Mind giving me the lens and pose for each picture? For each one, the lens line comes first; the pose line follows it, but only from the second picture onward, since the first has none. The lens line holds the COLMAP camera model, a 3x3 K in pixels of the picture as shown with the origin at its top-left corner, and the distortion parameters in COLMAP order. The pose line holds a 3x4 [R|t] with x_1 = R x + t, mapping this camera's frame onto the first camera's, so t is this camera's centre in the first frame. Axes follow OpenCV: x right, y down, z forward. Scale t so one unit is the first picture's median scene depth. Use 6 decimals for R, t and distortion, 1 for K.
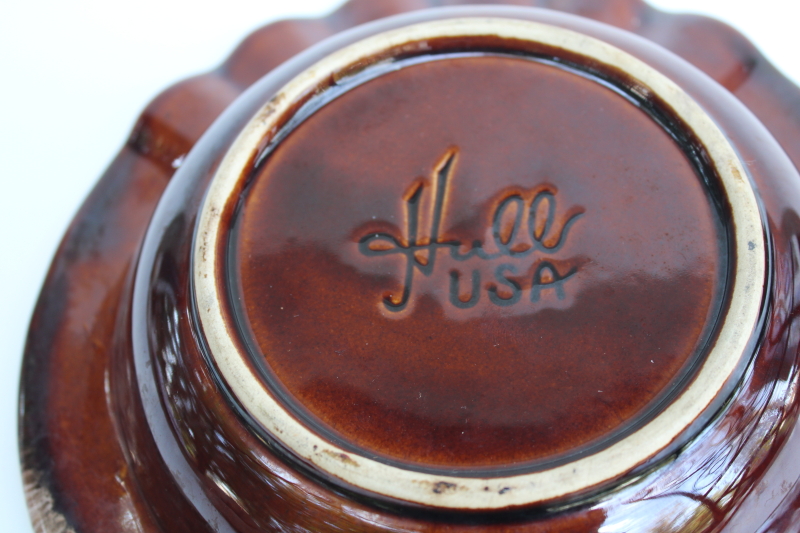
lens RADIAL K [[1281.5, 0, 404.1], [0, 1281.5, 271.8], [0, 0, 1]] dist [-0.117063, 0.000000]
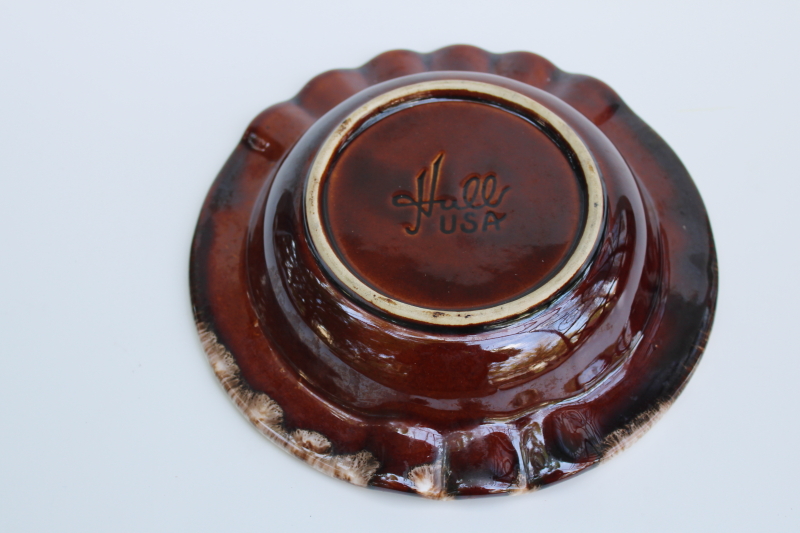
lens RADIAL K [[1281.5, 0, 397.9], [0, 1281.5, 263.2], [0, 0, 1]] dist [-0.117063, 0.000000]
pose [[0.998934, 0.027620, 0.036987, -0.093004], [-0.027030, 0.999501, -0.016354, 0.100895], [-0.037420, 0.015337, 0.999182, -0.876247]]
